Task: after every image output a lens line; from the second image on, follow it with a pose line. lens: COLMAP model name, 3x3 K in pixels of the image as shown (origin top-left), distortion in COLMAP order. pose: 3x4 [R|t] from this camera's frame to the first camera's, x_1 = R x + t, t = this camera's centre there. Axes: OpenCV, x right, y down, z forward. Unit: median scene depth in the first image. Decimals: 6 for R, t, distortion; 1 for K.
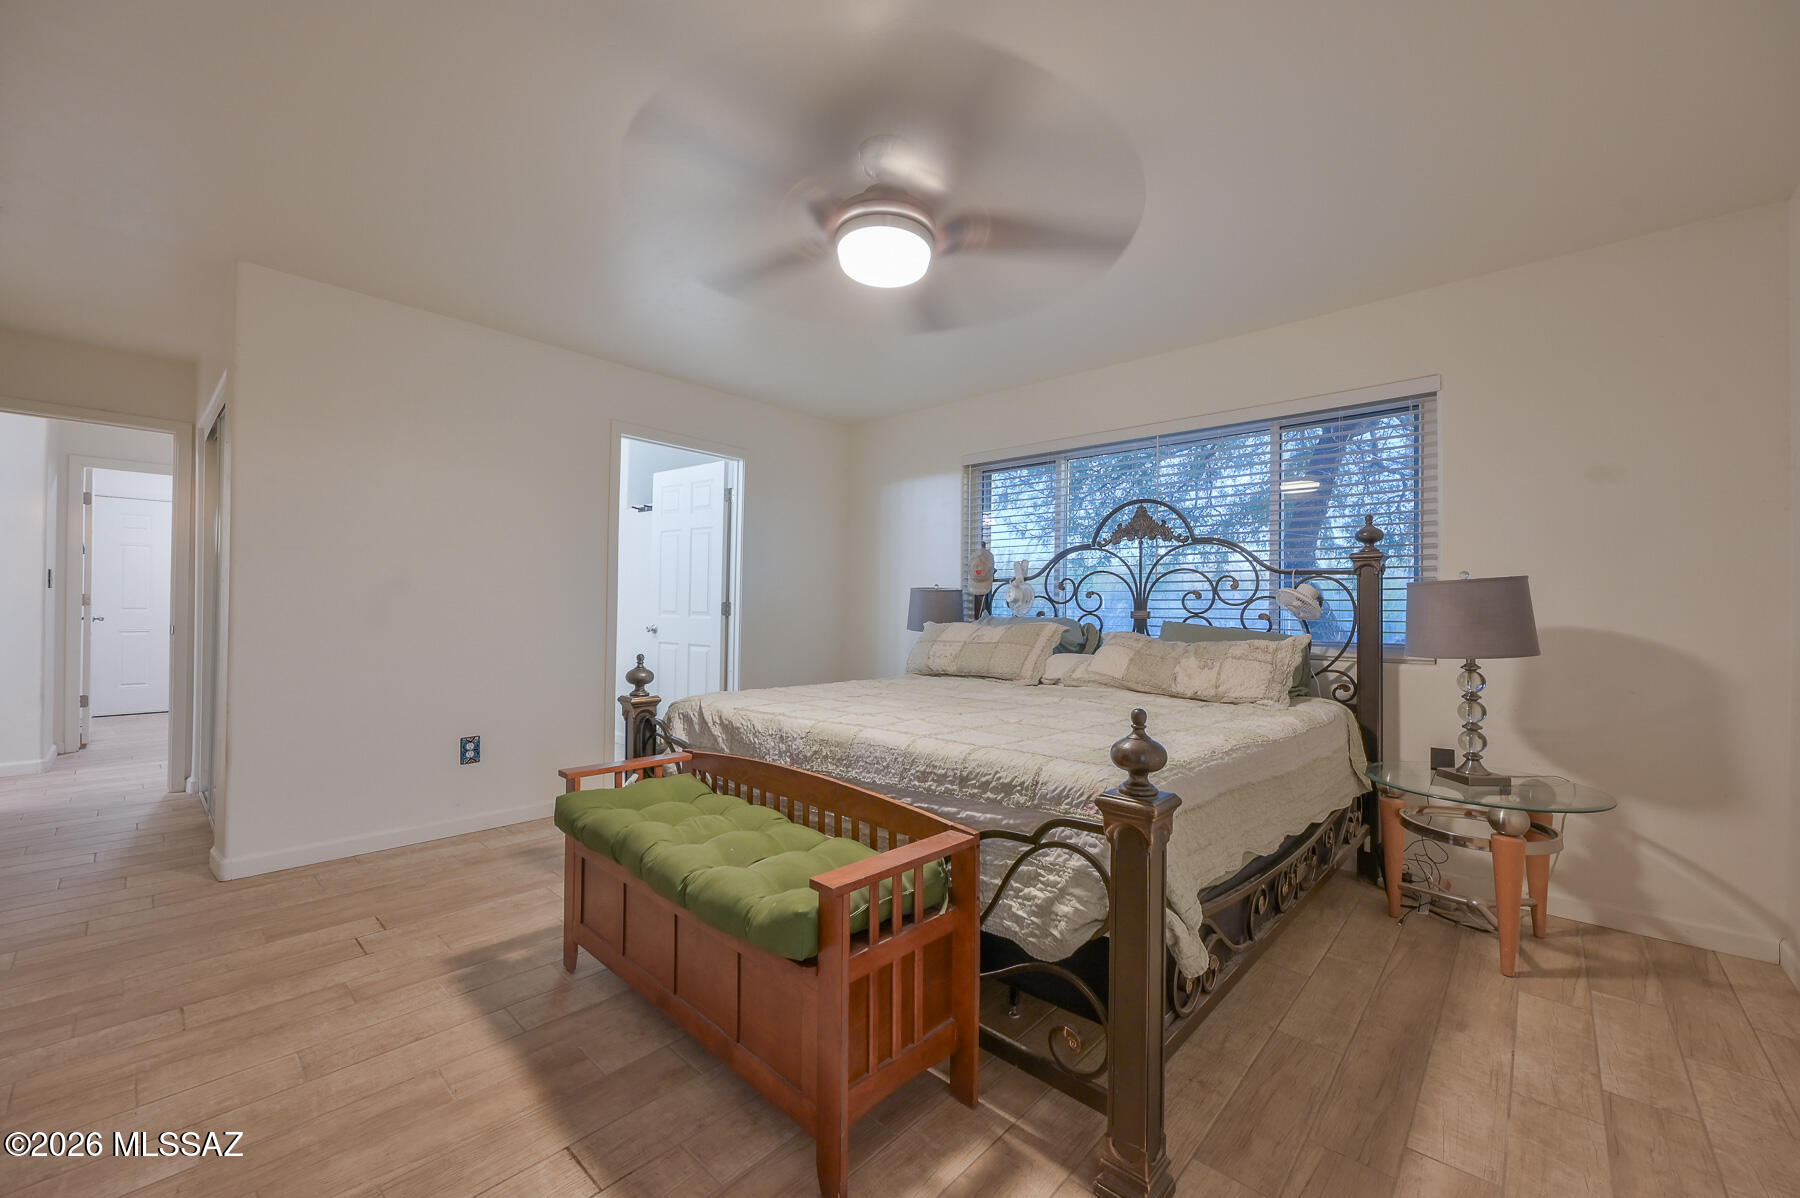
lens RADIAL K [[708.3, 0, 899.1], [0, 708.3, 601.5], [0, 0, 1]] dist [-0.017153, 0.000012]
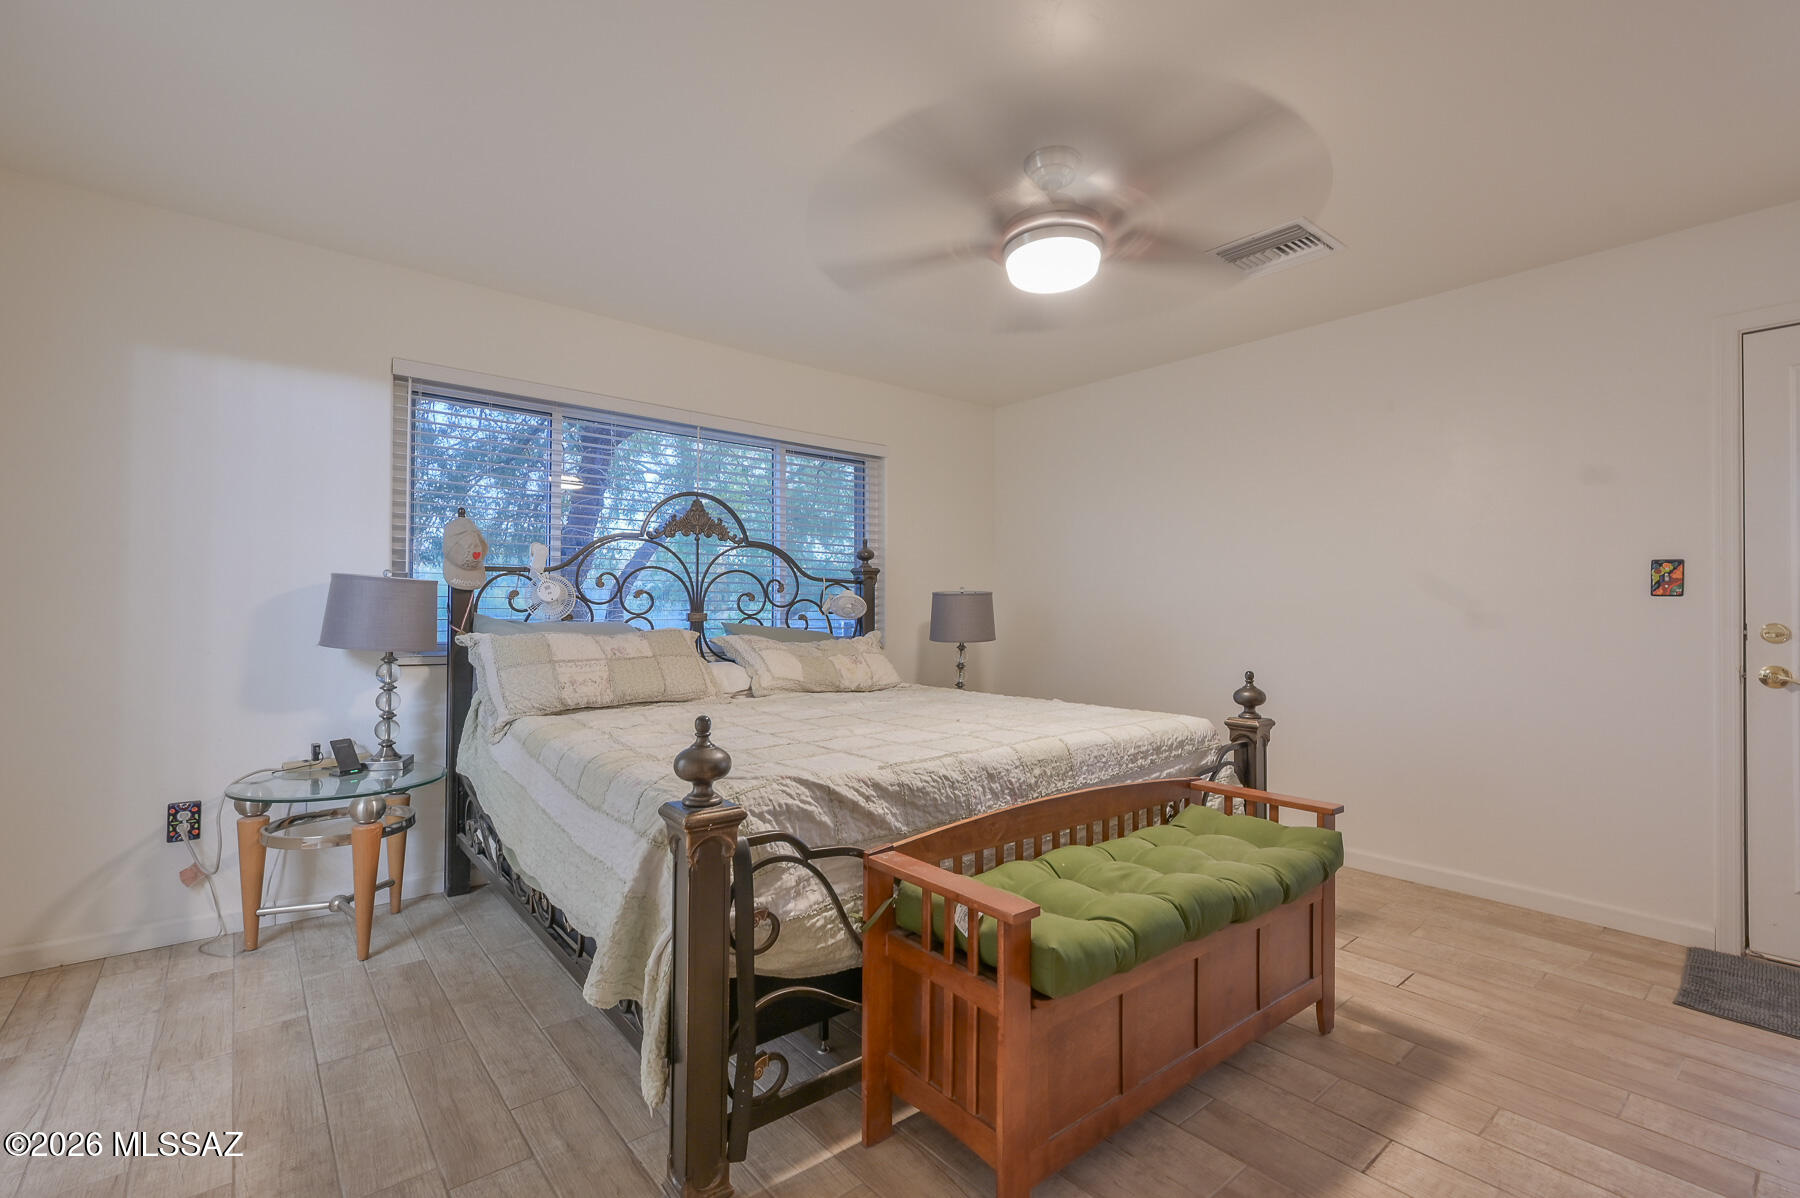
lens RADIAL K [[799.7, 0, 899.1], [0, 799.7, 602.1], [0, 0, 1]] dist [0.000255, -0.000092]
pose [[0.130425, 0.002448, 0.991455, -0.725659], [-0.015896, 0.999874, -0.000378, -0.004879], [-0.991331, -0.015710, 0.130448, 0.652983]]
